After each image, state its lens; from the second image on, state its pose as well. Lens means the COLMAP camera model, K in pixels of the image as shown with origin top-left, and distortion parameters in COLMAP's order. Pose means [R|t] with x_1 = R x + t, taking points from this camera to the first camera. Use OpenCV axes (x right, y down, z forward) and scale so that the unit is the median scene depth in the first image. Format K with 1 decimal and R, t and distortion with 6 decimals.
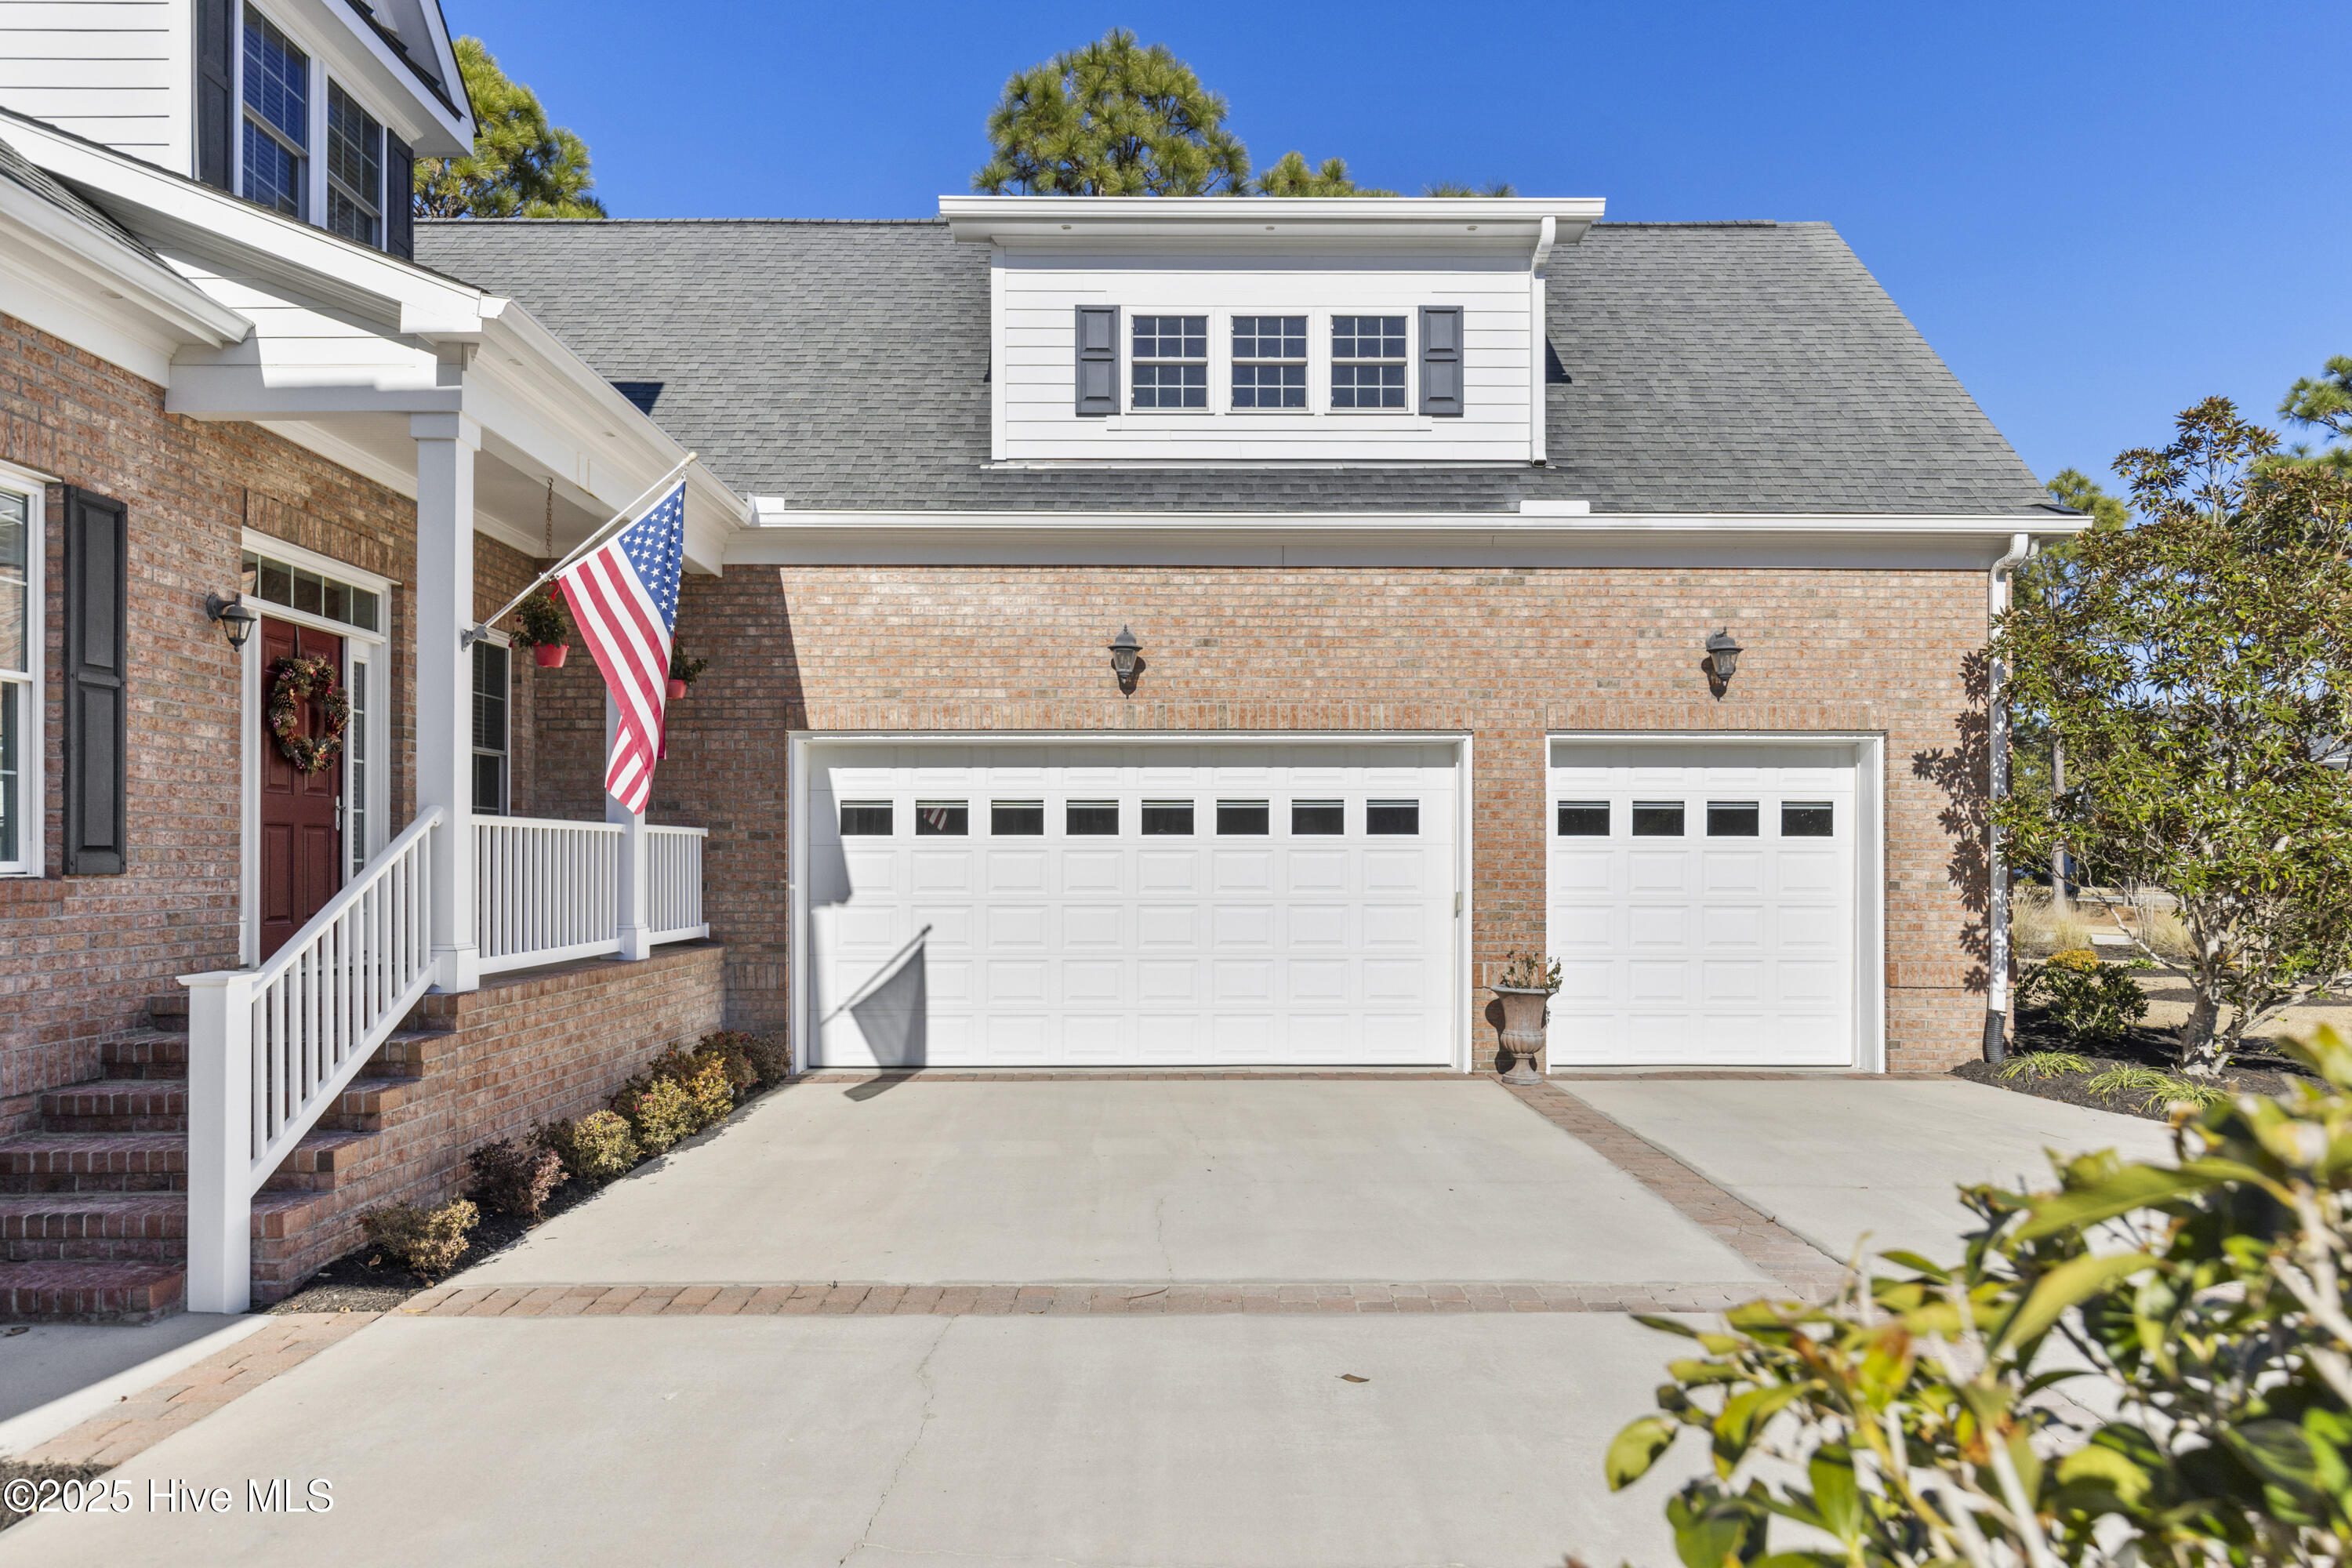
lens RADIAL K [[1447.4, 0, 1178.3], [0, 1447.4, 838.6], [0, 0, 1]] dist [-0.001416, 0.000125]
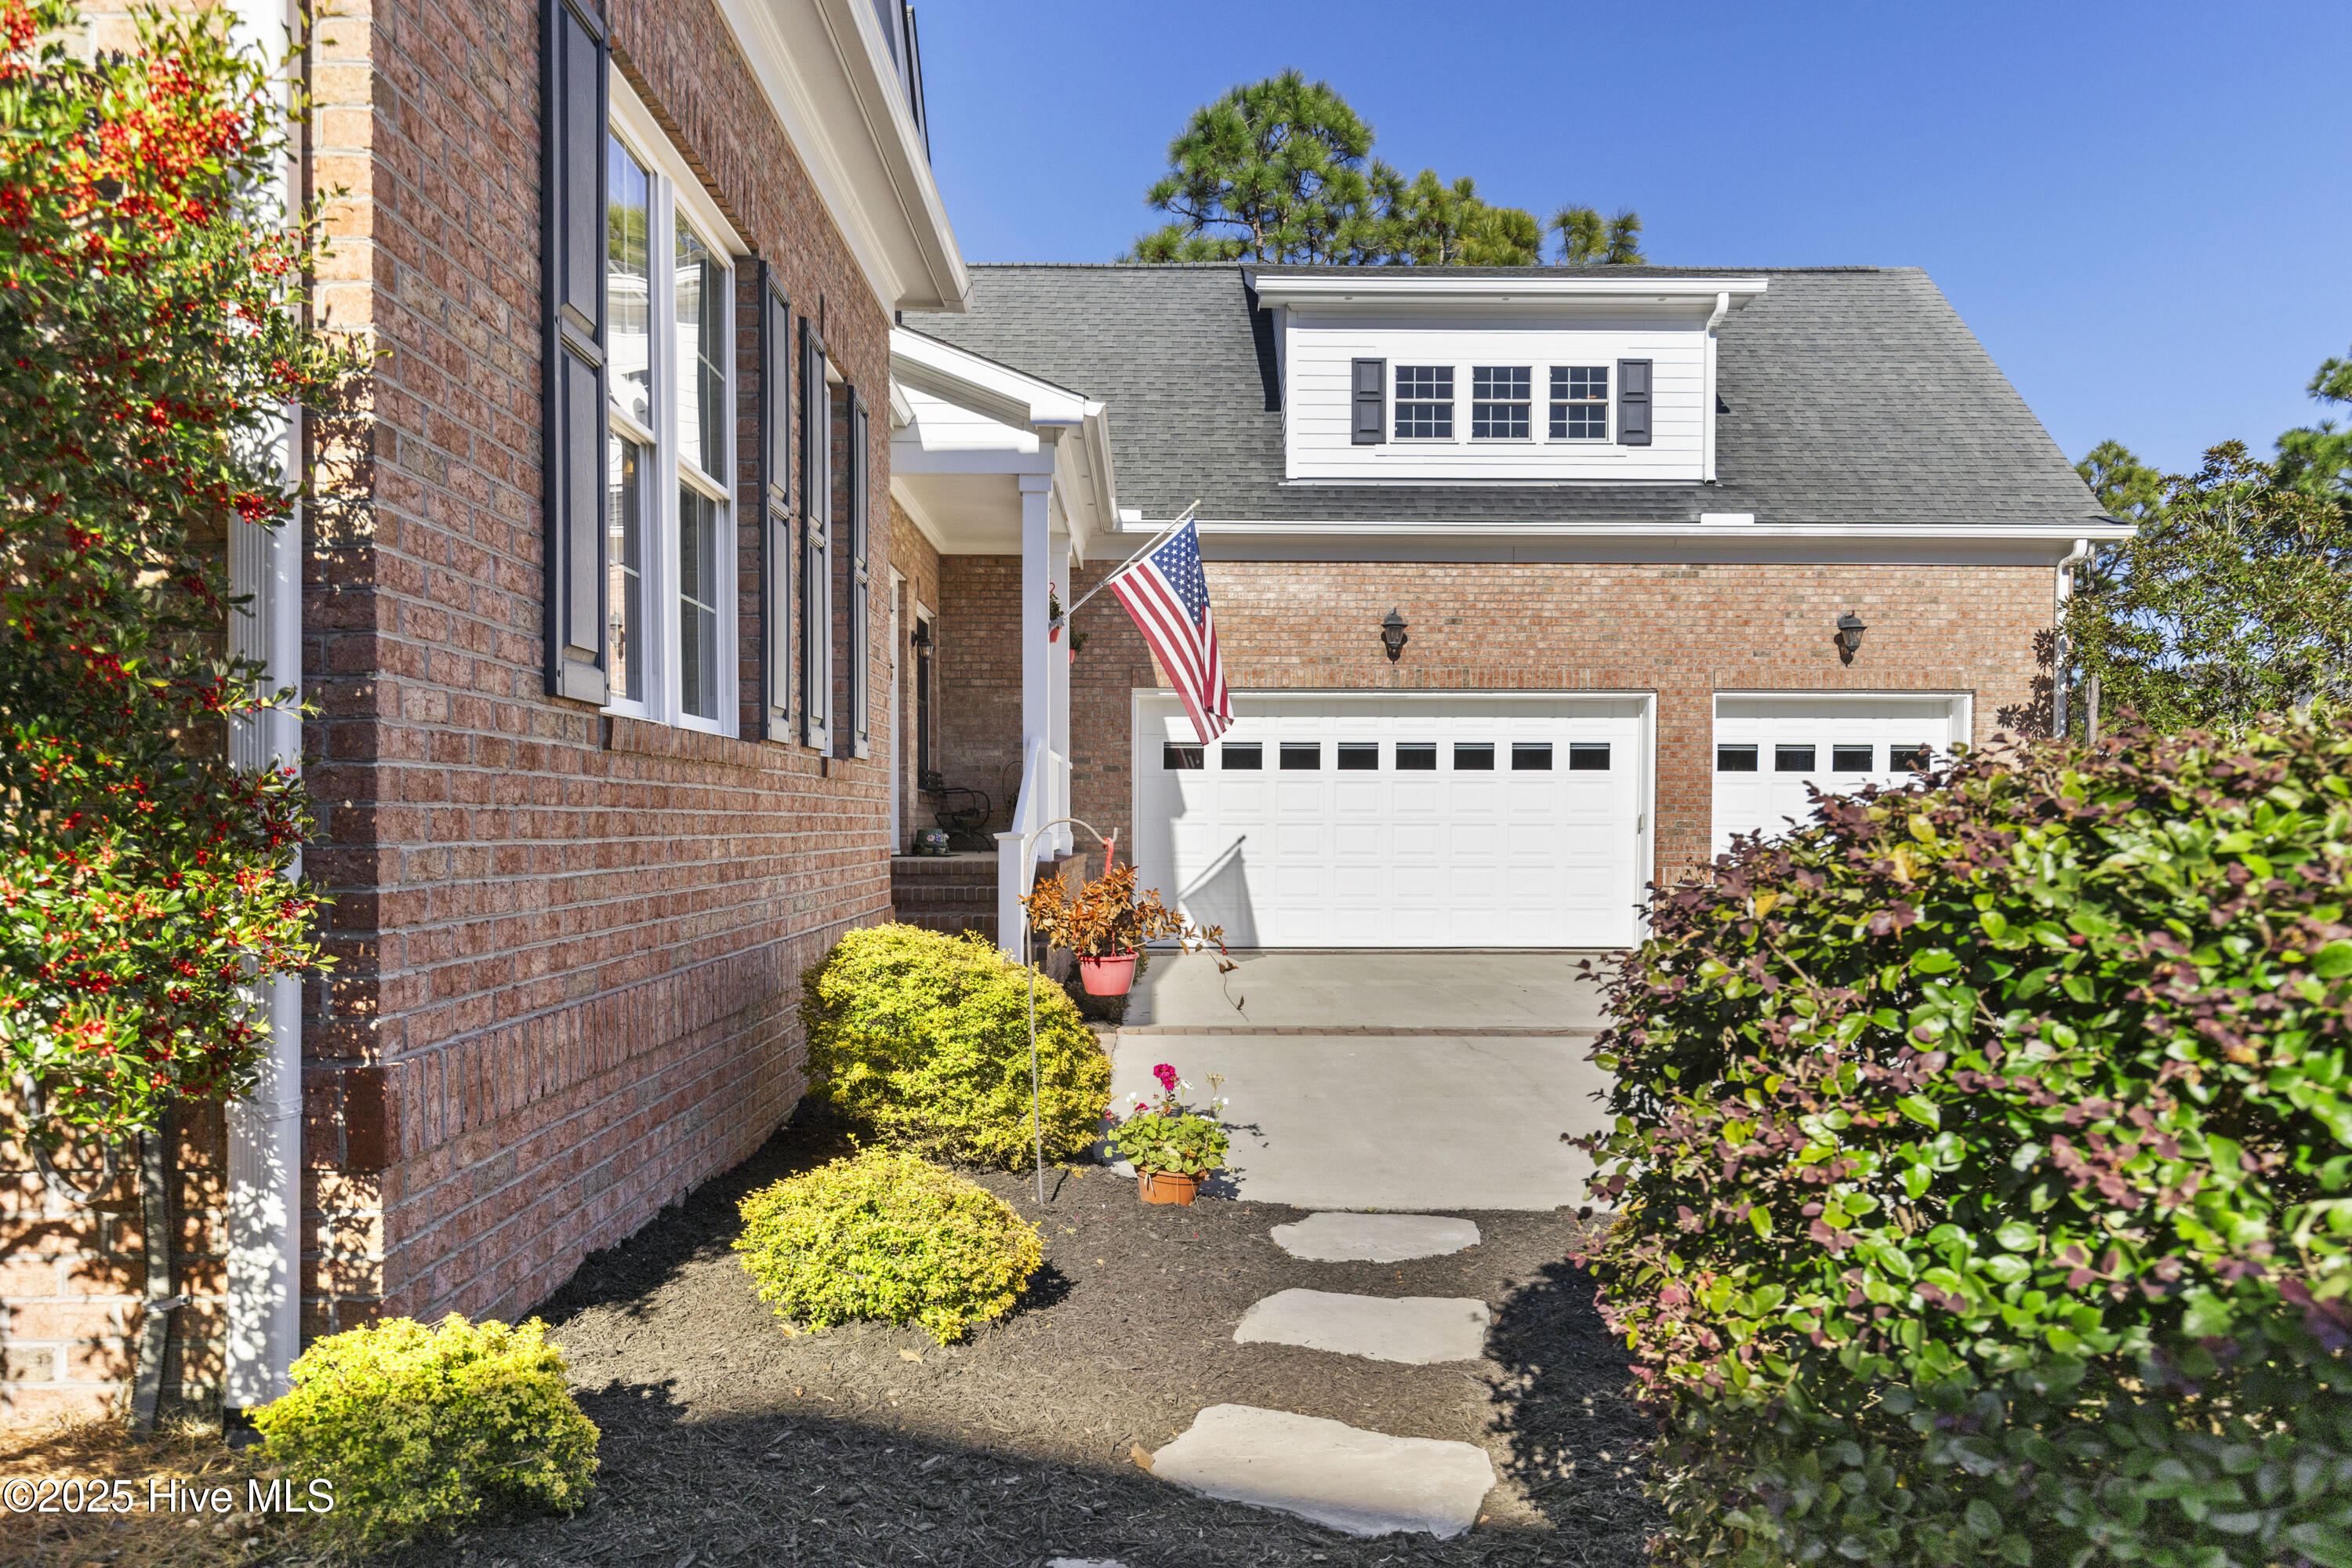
lens RADIAL K [[1498.2, 0, 1174.7], [0, 1498.2, 849.0], [0, 0, 1]] dist [0.002234, -0.000901]
pose [[0.999996, 0.001902, 0.002115, -0.234025], [-0.001972, 0.999432, 0.033628, 0.024554], [-0.002049, -0.033632, 0.999432, -0.353409]]
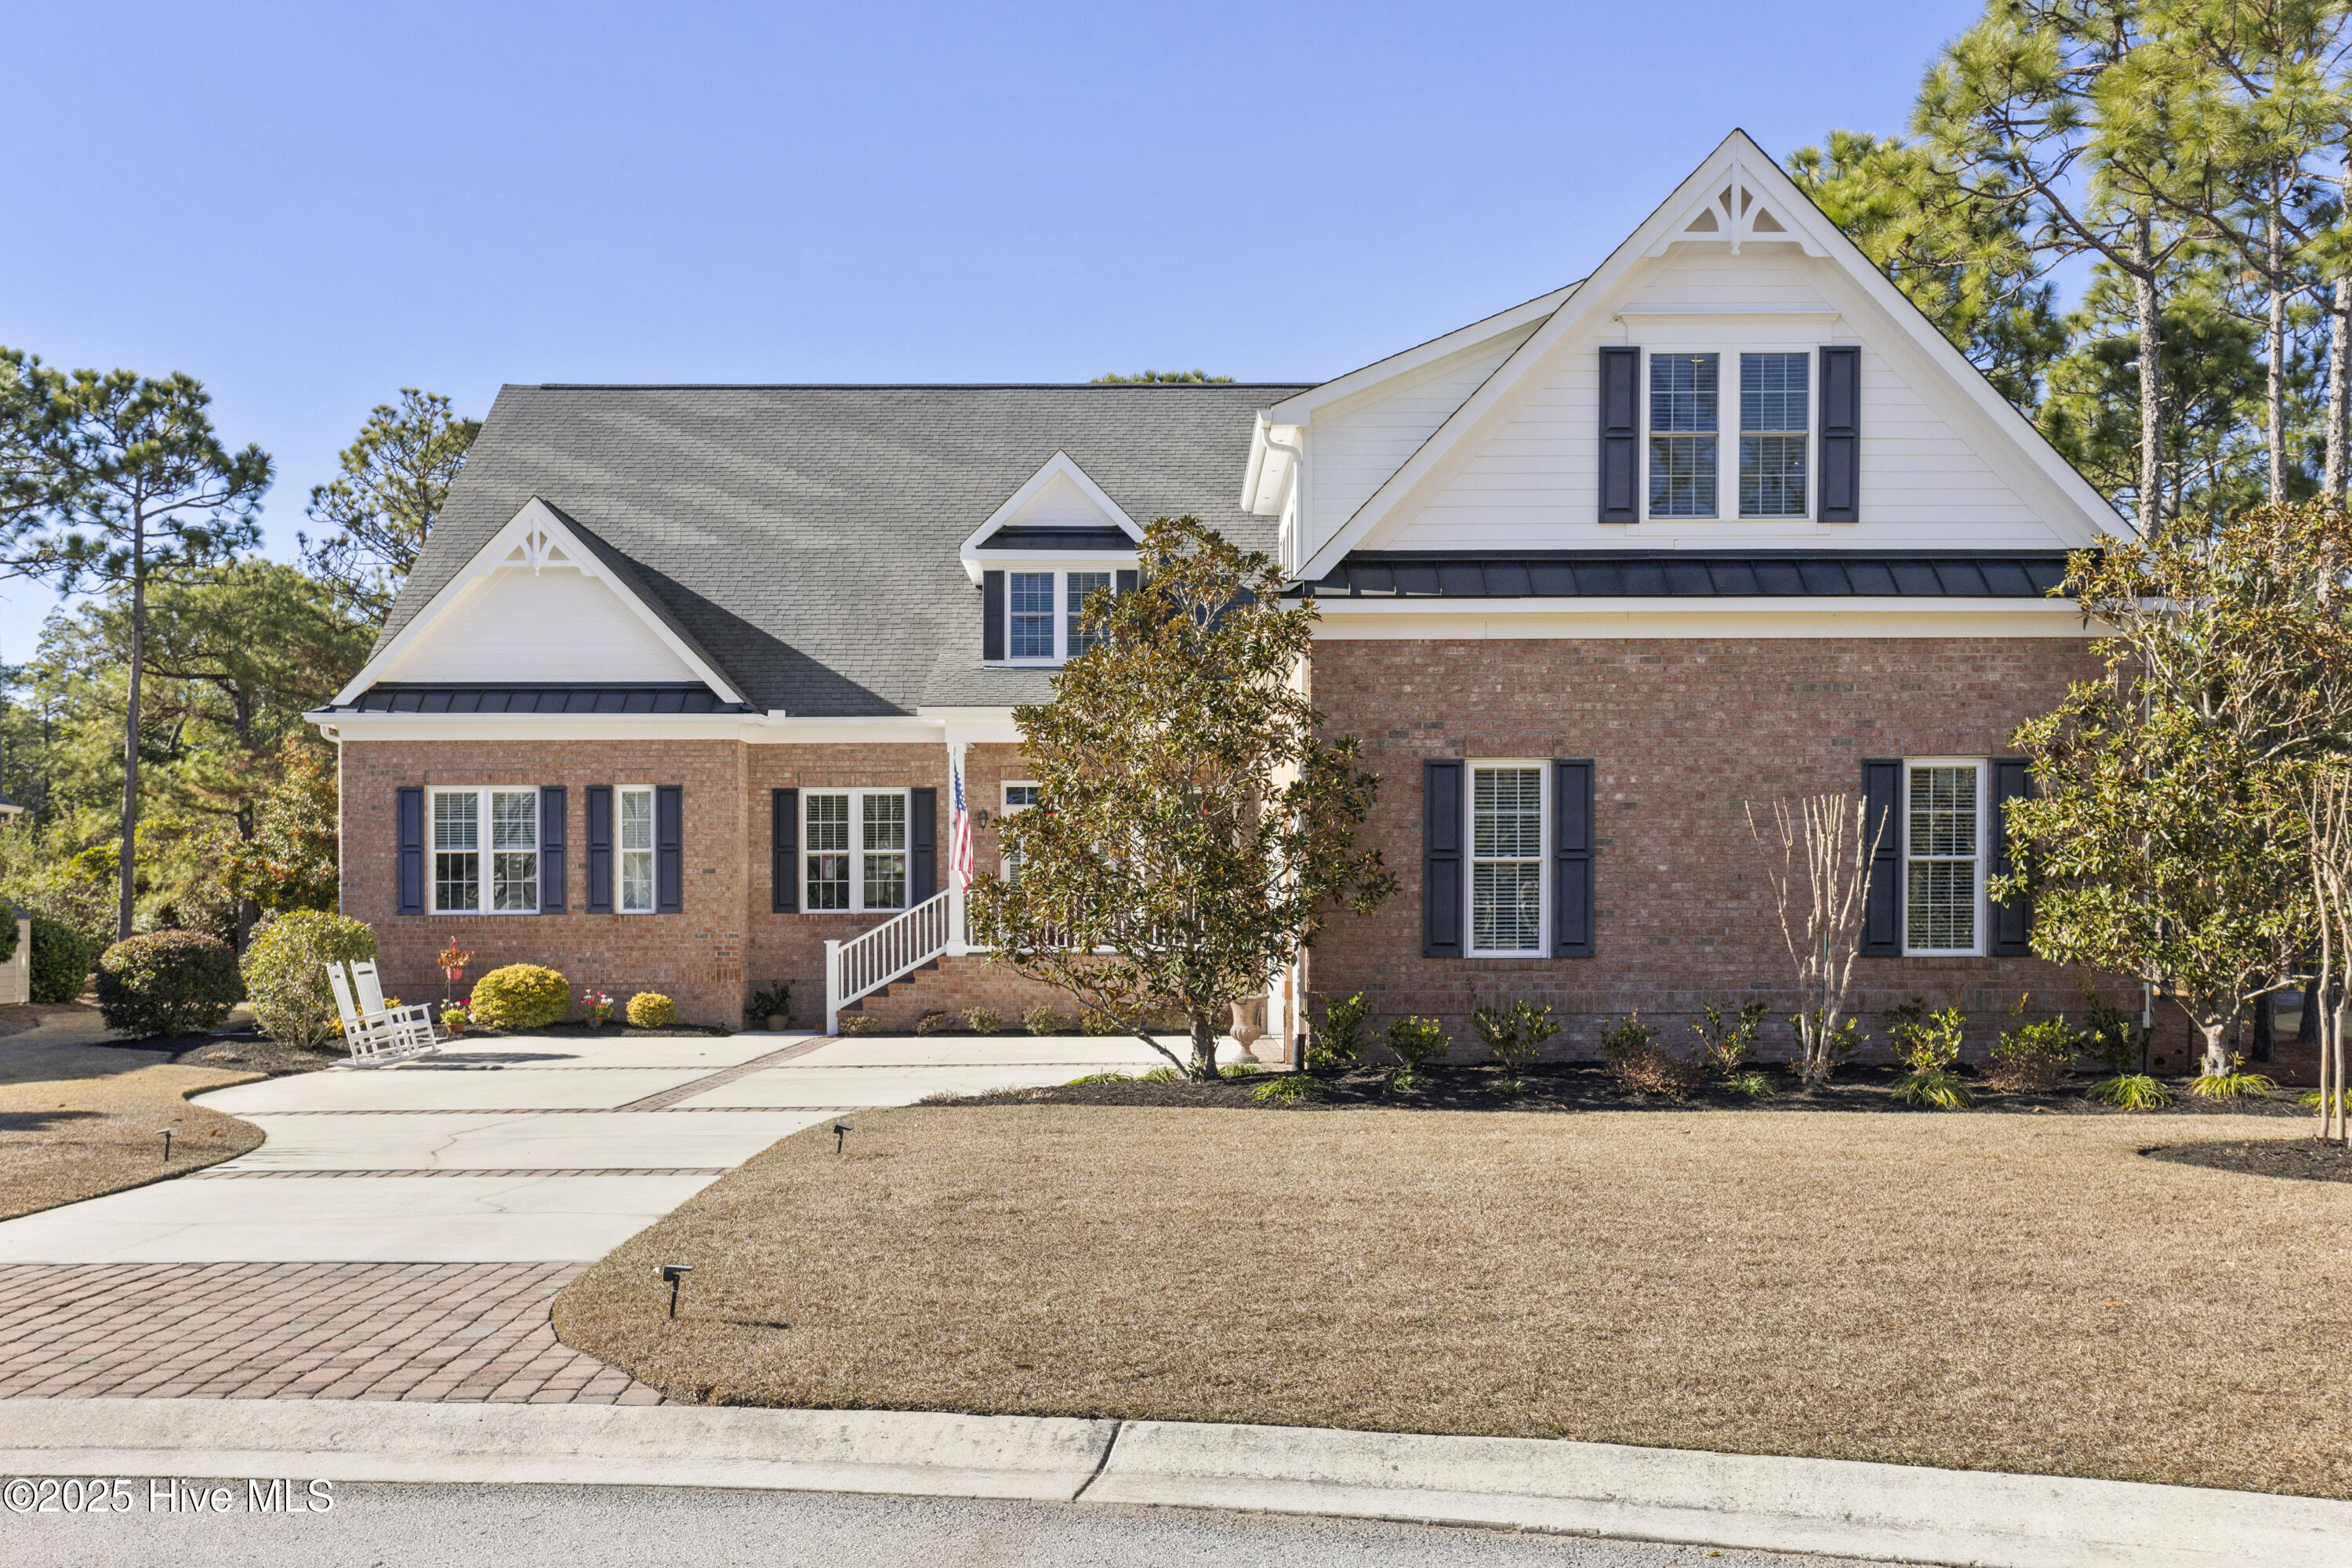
lens RADIAL K [[2216.3, 0, 1179.3], [0, 2216.3, 894.4], [0, 0, 1]] dist [0.011940, 0.004817]
pose [[-0.004458, -0.009659, -0.999943, 2.295633], [0.016642, 0.999814, -0.009732, 0.023686], [0.999852, -0.016685, -0.004297, 0.909646]]
